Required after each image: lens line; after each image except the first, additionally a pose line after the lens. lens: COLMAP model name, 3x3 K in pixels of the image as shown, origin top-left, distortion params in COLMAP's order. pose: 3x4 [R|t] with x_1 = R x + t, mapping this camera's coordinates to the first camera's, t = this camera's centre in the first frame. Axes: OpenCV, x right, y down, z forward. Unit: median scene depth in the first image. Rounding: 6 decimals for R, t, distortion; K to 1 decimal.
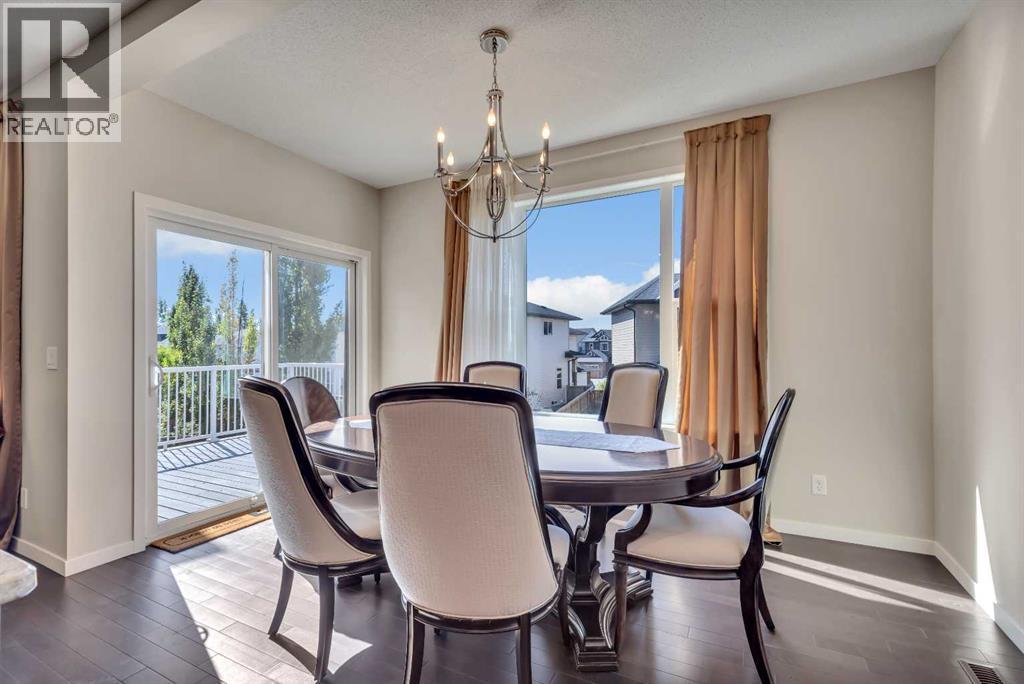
lens RADIAL K [[456.6, 0, 483.3], [0, 456.6, 347.4], [0, 0, 1]] dist [0.001663, 0.000288]
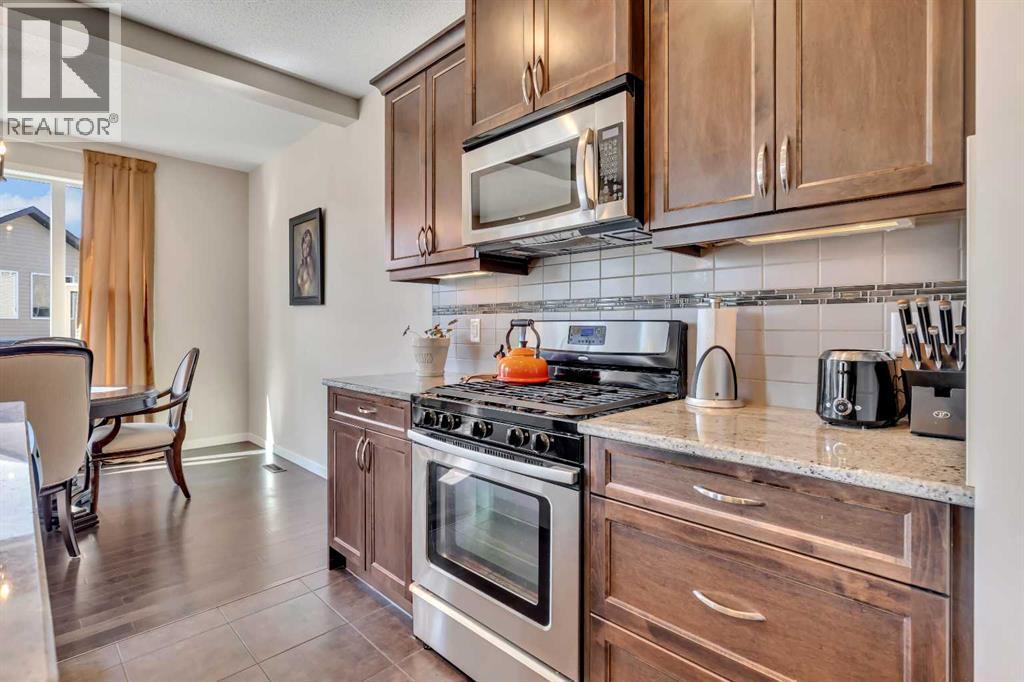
lens RADIAL K [[491.3, 0, 500.6], [0, 491.3, 331.6], [0, 0, 1]] dist [0.003399, 0.000557]
pose [[0.290111, -0.006108, 0.956973, -0.523038], [0.003260, 0.999980, 0.005394, 0.011190], [-0.956987, 0.001555, 0.290125, -0.464669]]
